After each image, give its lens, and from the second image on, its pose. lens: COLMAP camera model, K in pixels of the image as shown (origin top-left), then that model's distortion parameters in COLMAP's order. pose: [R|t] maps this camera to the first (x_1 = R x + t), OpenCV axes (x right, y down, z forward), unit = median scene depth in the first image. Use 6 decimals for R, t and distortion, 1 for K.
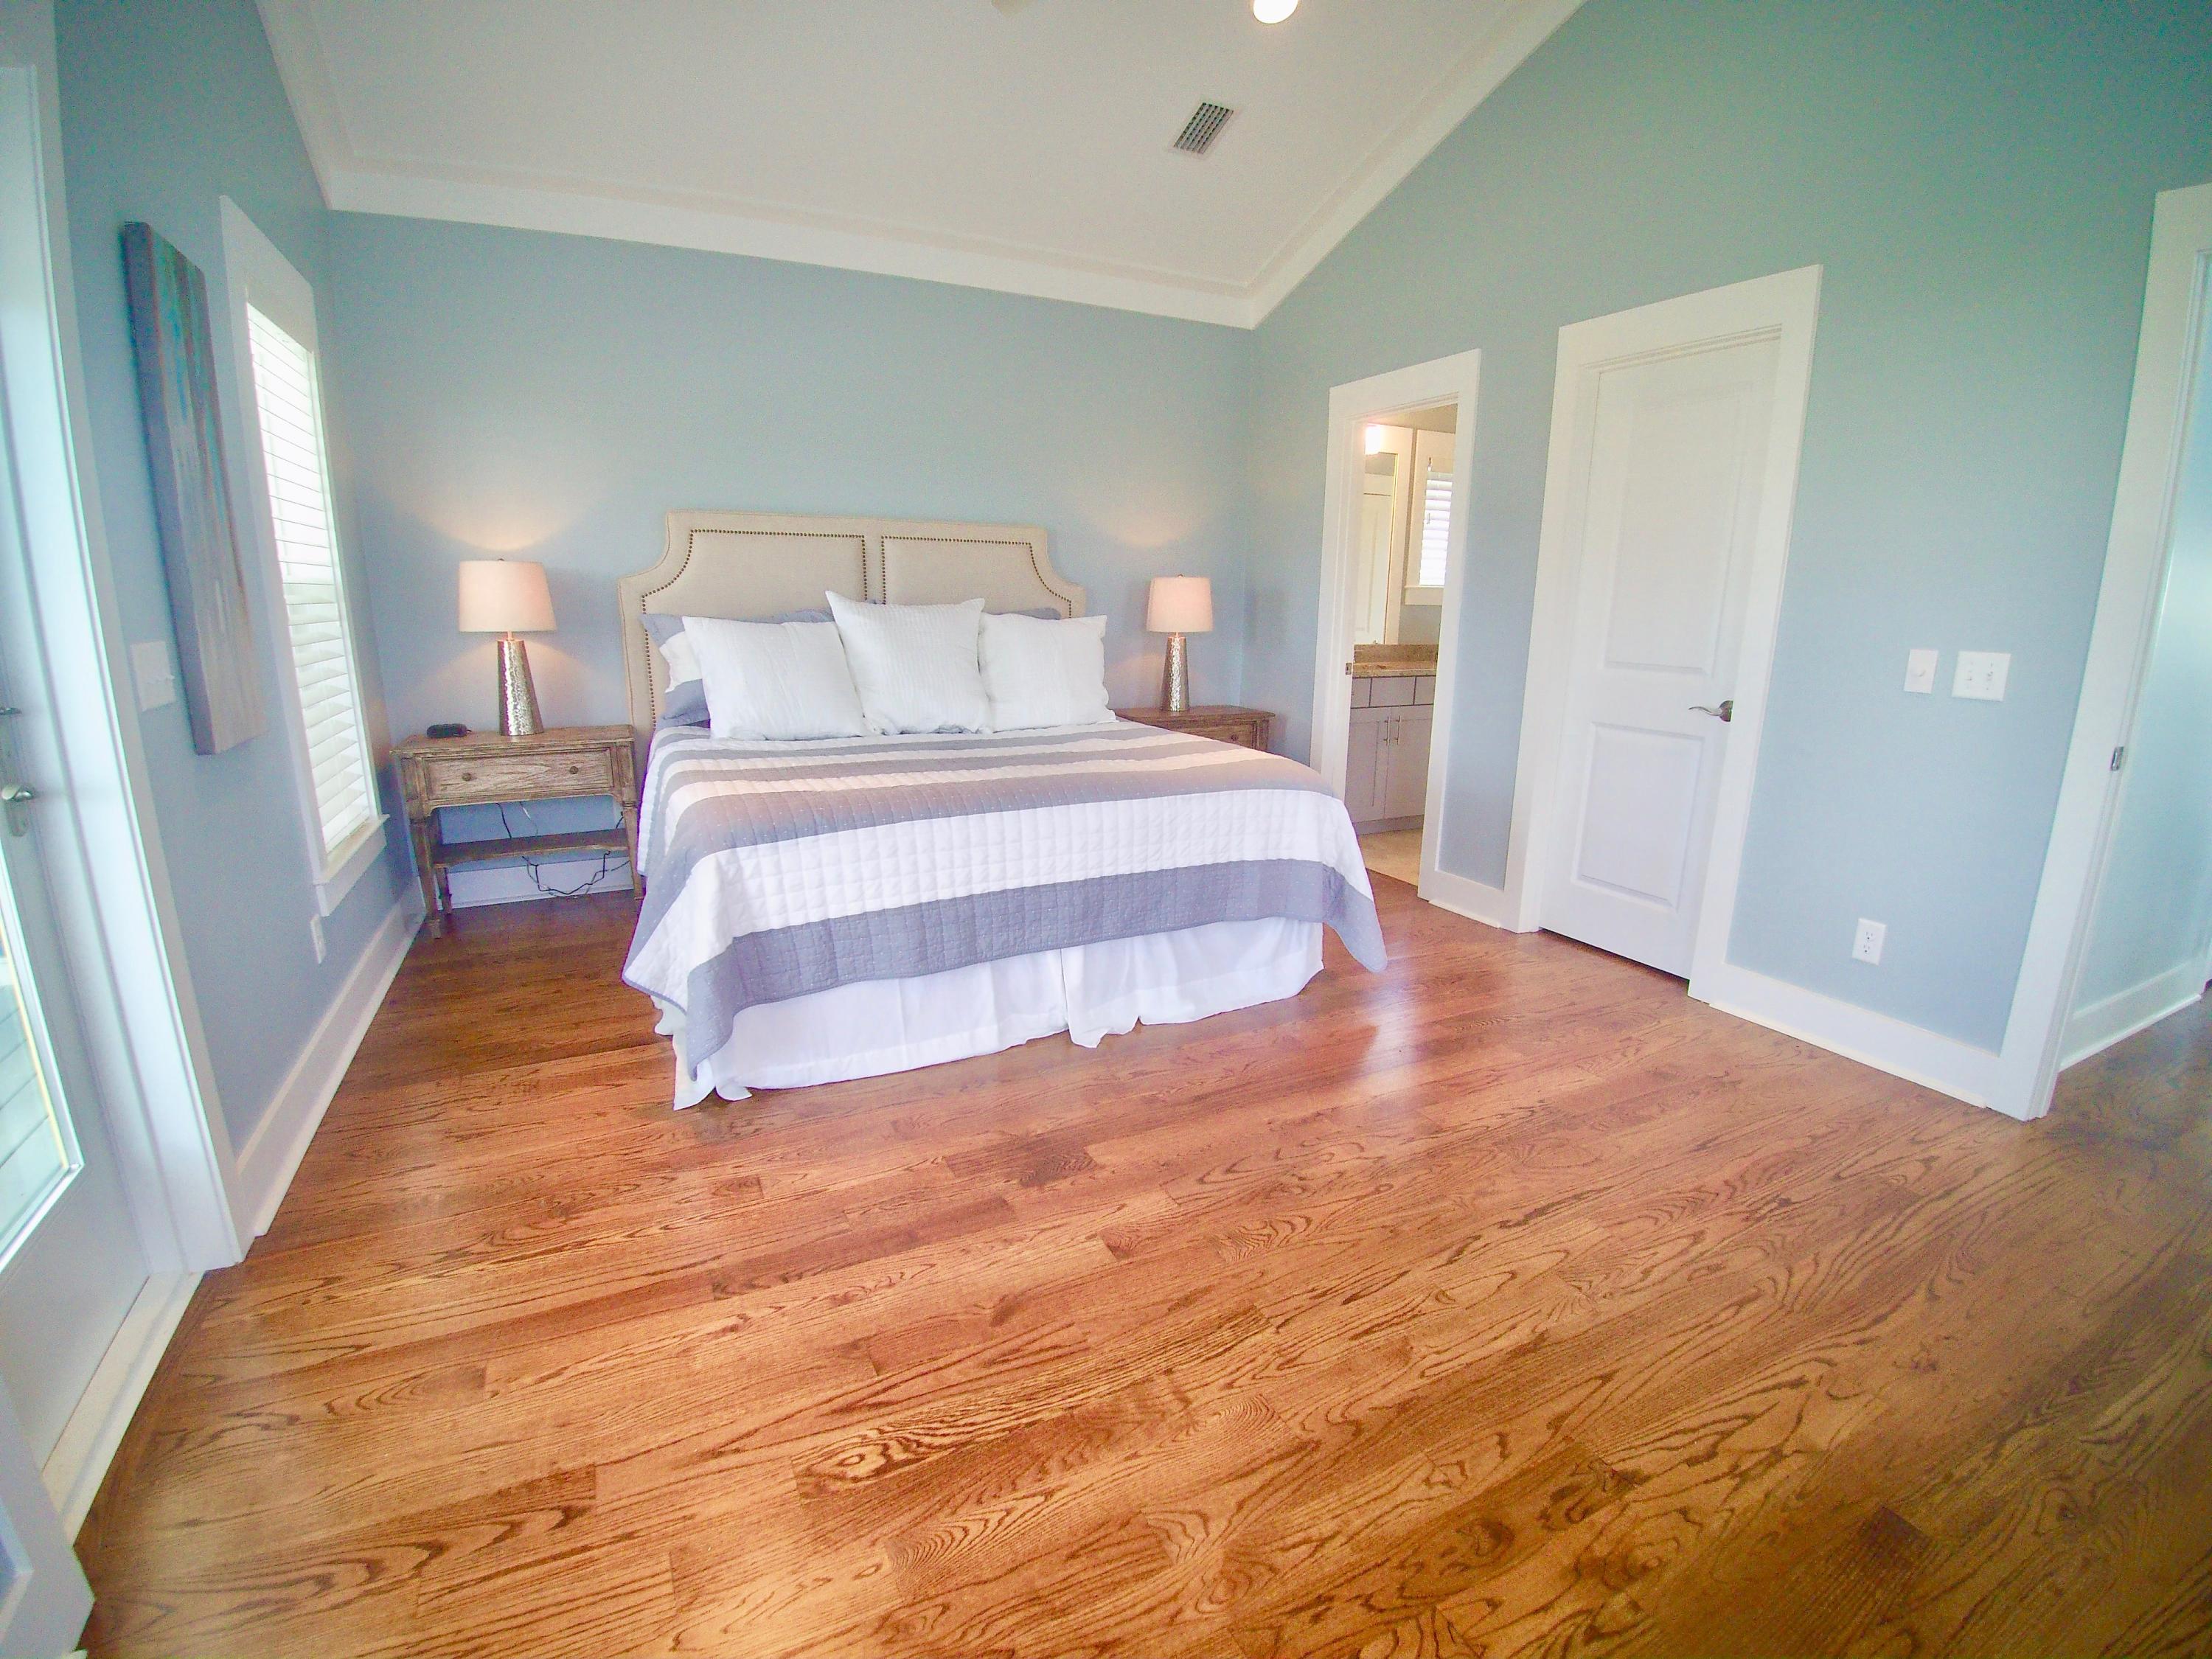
lens RADIAL K [[1022.2, 0, 1120.7], [0, 1022.2, 829.3], [0, 0, 1]] dist [-0.037483, -0.009730]
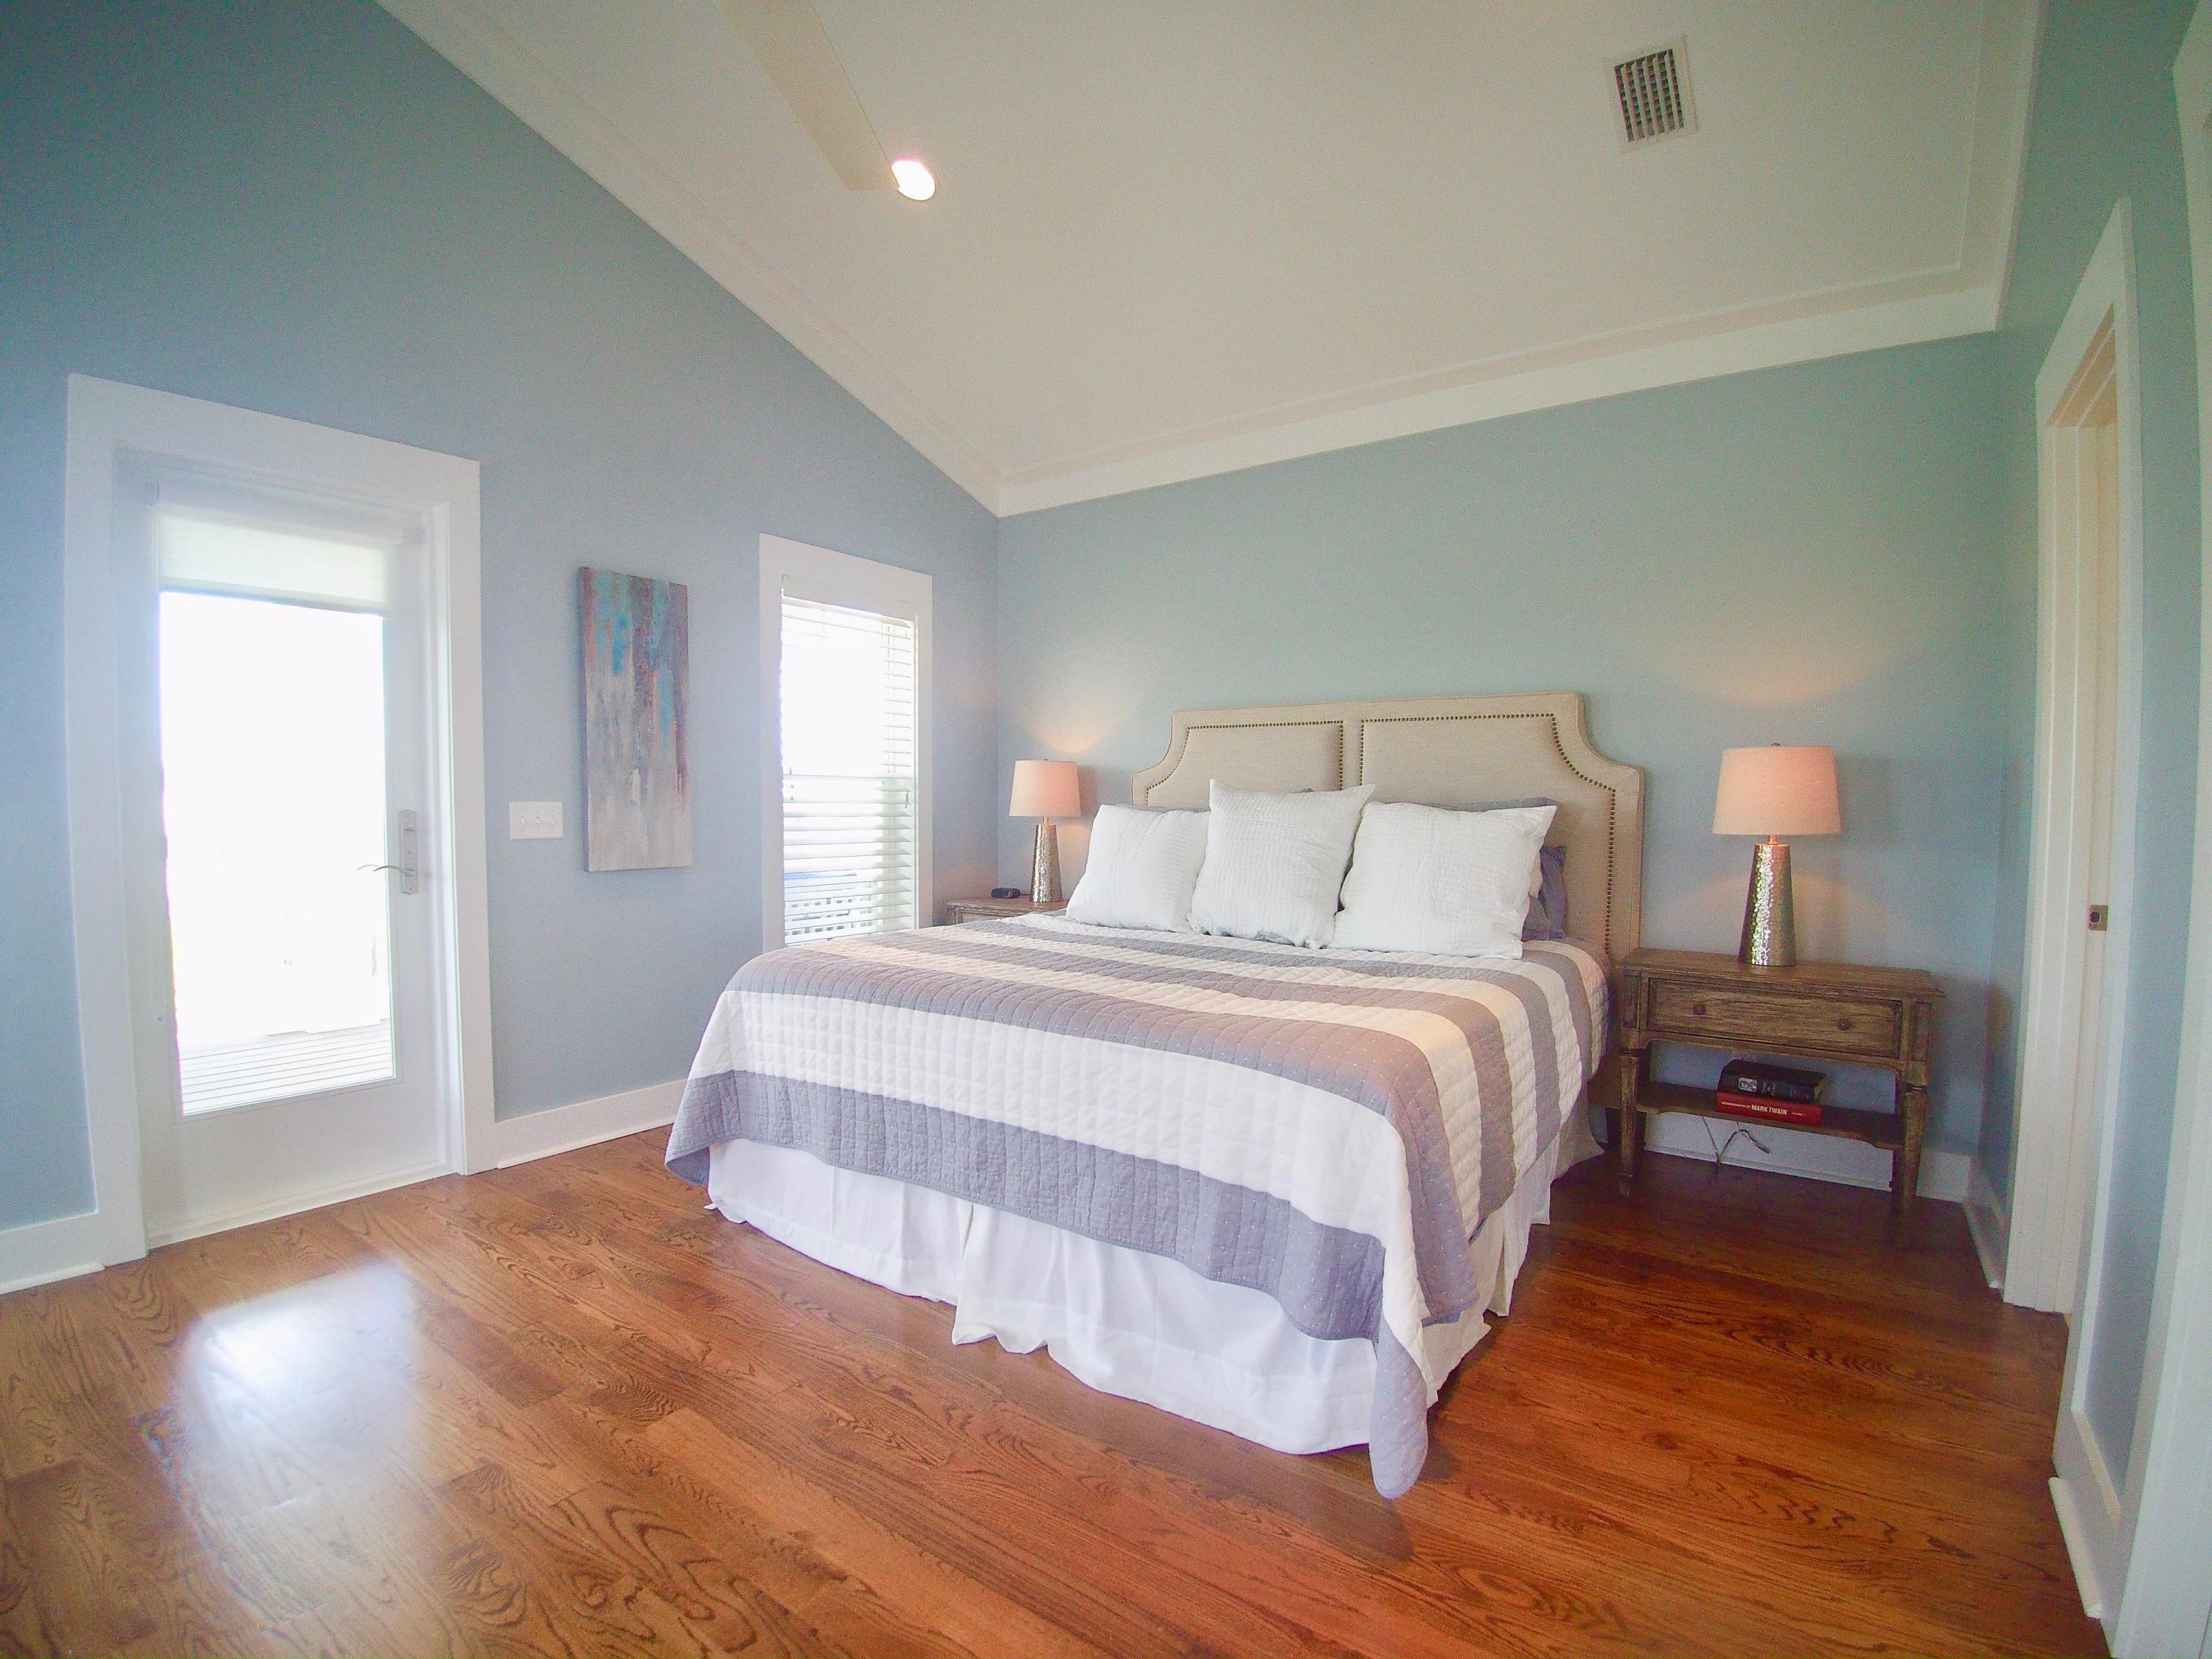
lens RADIAL K [[1022.2, 0, 1118.8], [0, 1022.2, 826.5], [0, 0, 1]] dist [-0.037483, -0.009730]
pose [[0.471559, 0.008595, -0.881793, 0.674568], [-0.196472, 0.975842, -0.095556, -0.110905], [0.859669, 0.218308, 0.461856, 0.658618]]
